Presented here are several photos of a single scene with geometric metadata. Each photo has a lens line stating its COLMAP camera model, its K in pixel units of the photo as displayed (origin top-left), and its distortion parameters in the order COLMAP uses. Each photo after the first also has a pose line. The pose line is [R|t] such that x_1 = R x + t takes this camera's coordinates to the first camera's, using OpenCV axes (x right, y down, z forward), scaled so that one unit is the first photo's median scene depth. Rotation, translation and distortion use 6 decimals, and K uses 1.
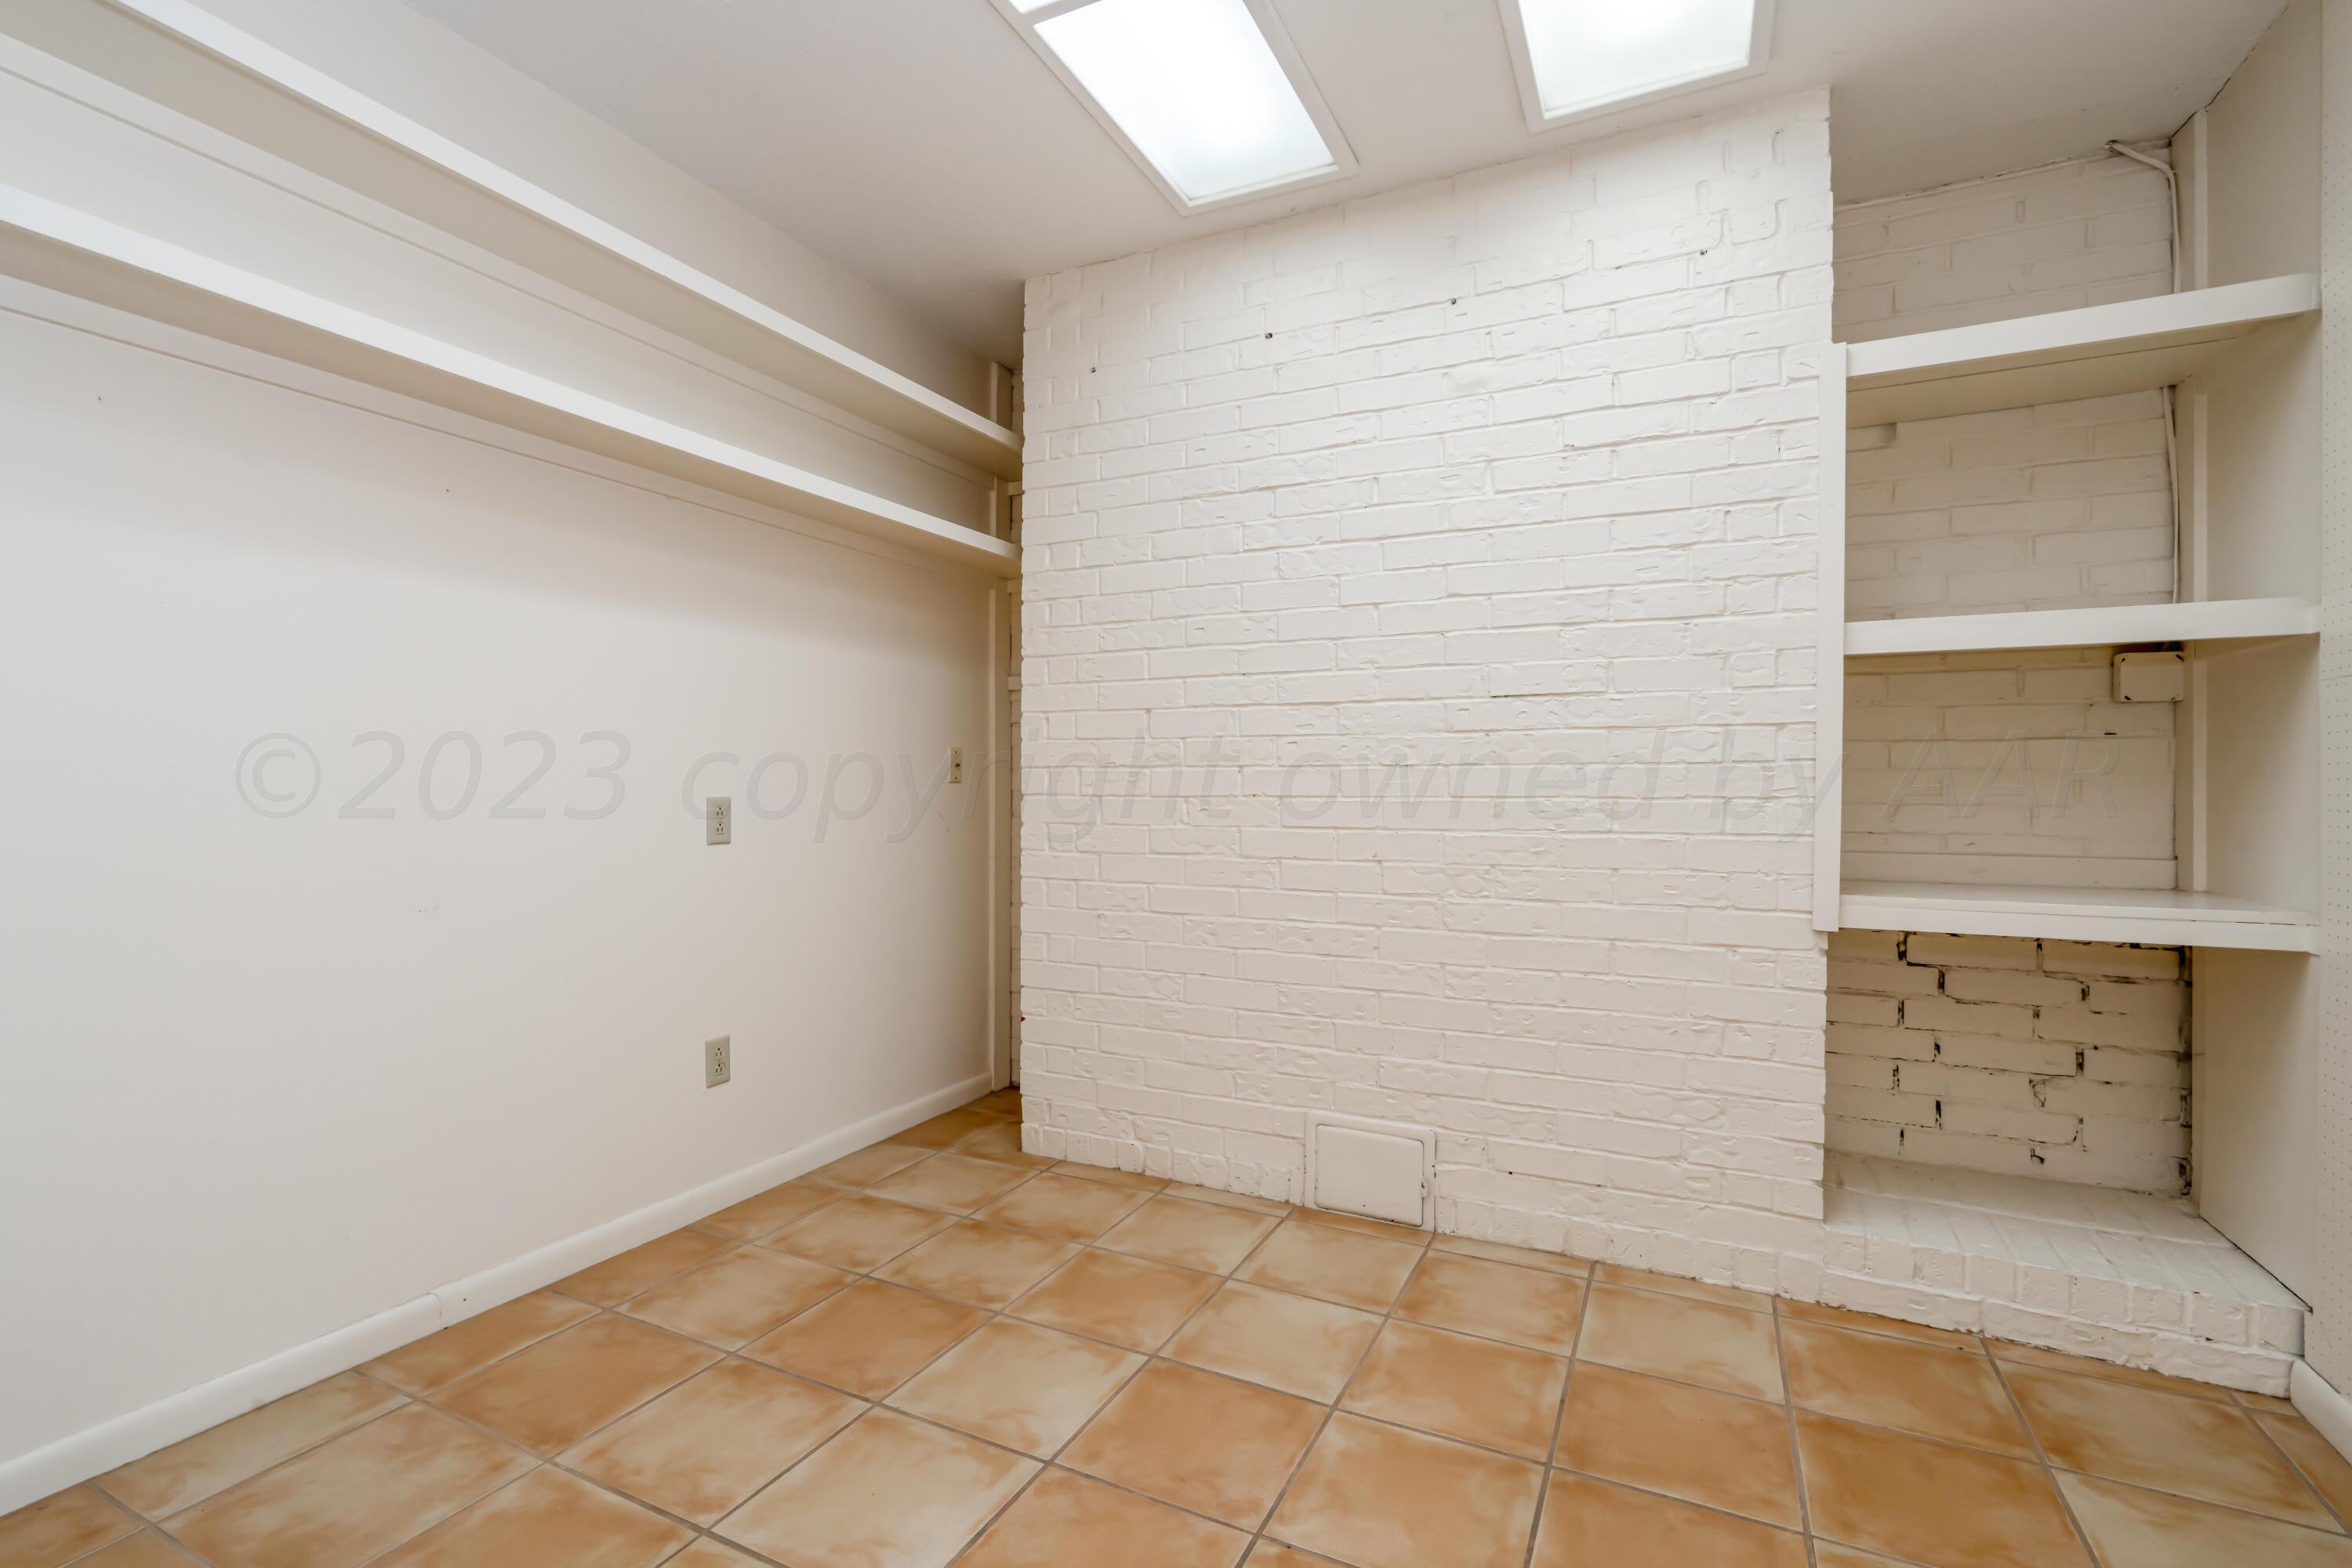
lens RADIAL K [[1073.8, 0, 1179.9], [0, 1073.8, 780.8], [0, 0, 1]] dist [-0.010296, 0.002088]
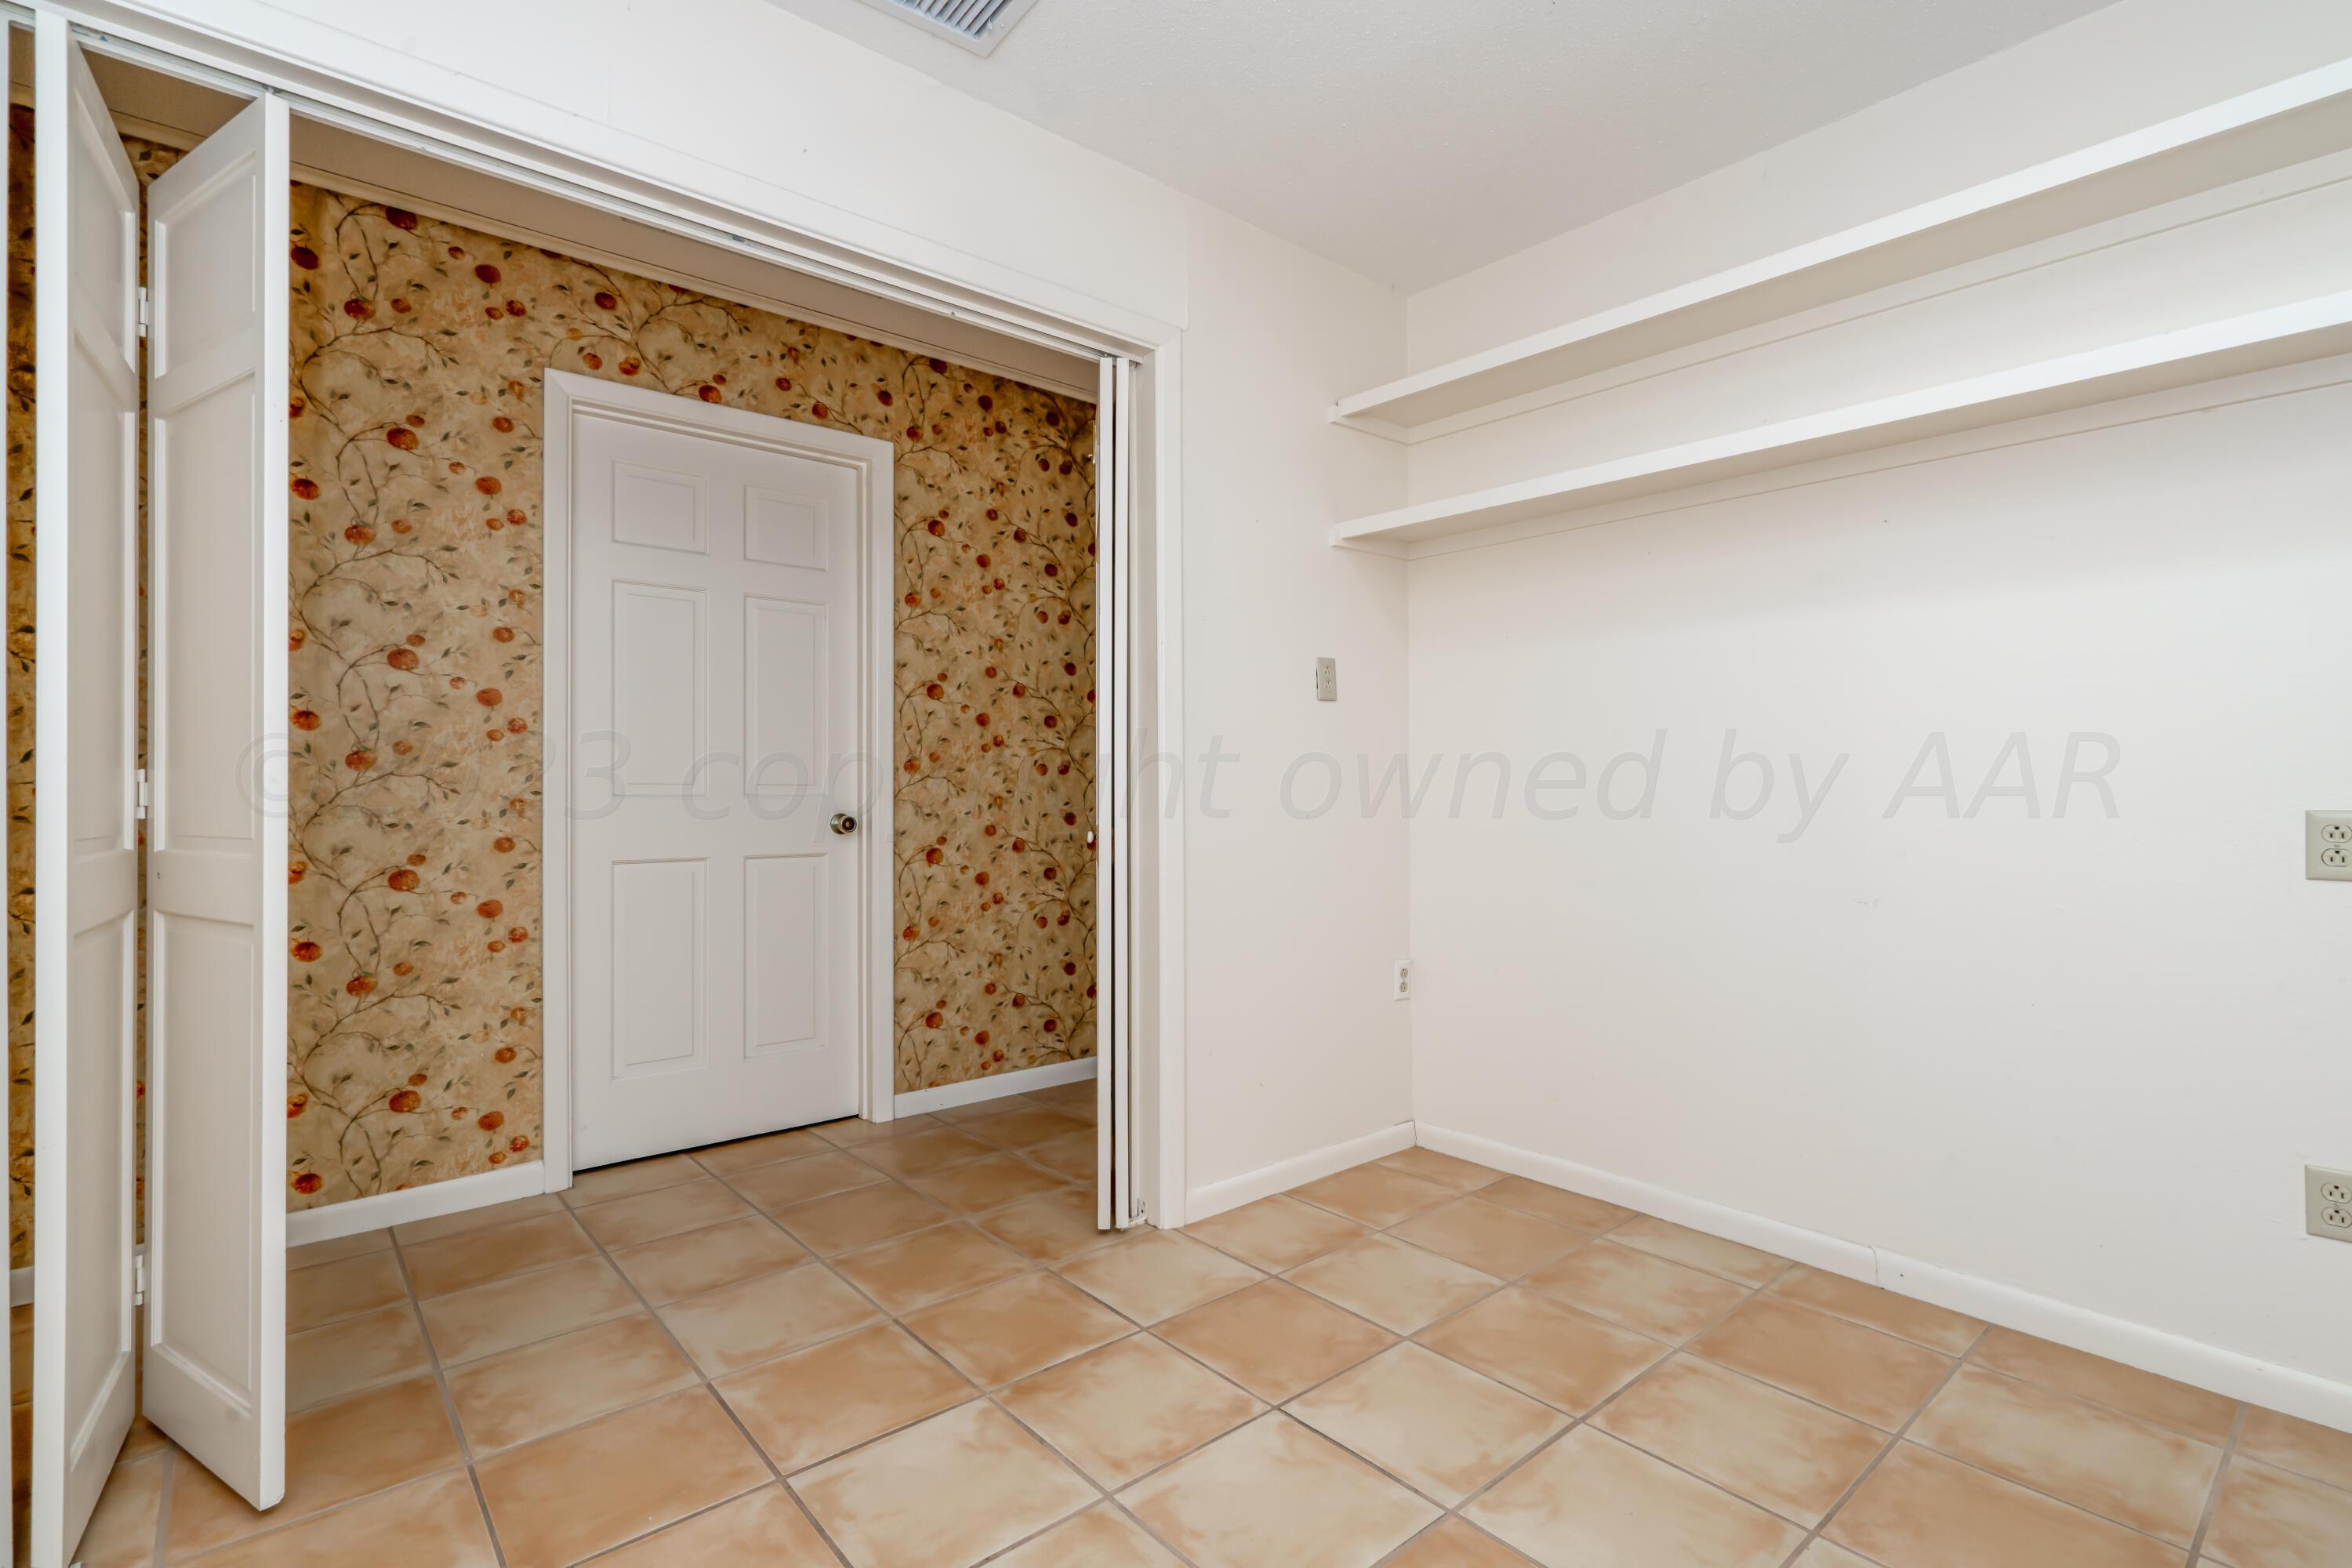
lens RADIAL K [[1073.8, 0, 1158.4], [0, 1073.8, 796.4], [0, 0, 1]] dist [-0.010296, 0.002088]
pose [[-0.413271, 0.007377, -0.910578, 0.655072], [0.001844, 0.999972, 0.007265, 0.006592], [0.910606, 0.001323, -0.413273, 0.857434]]
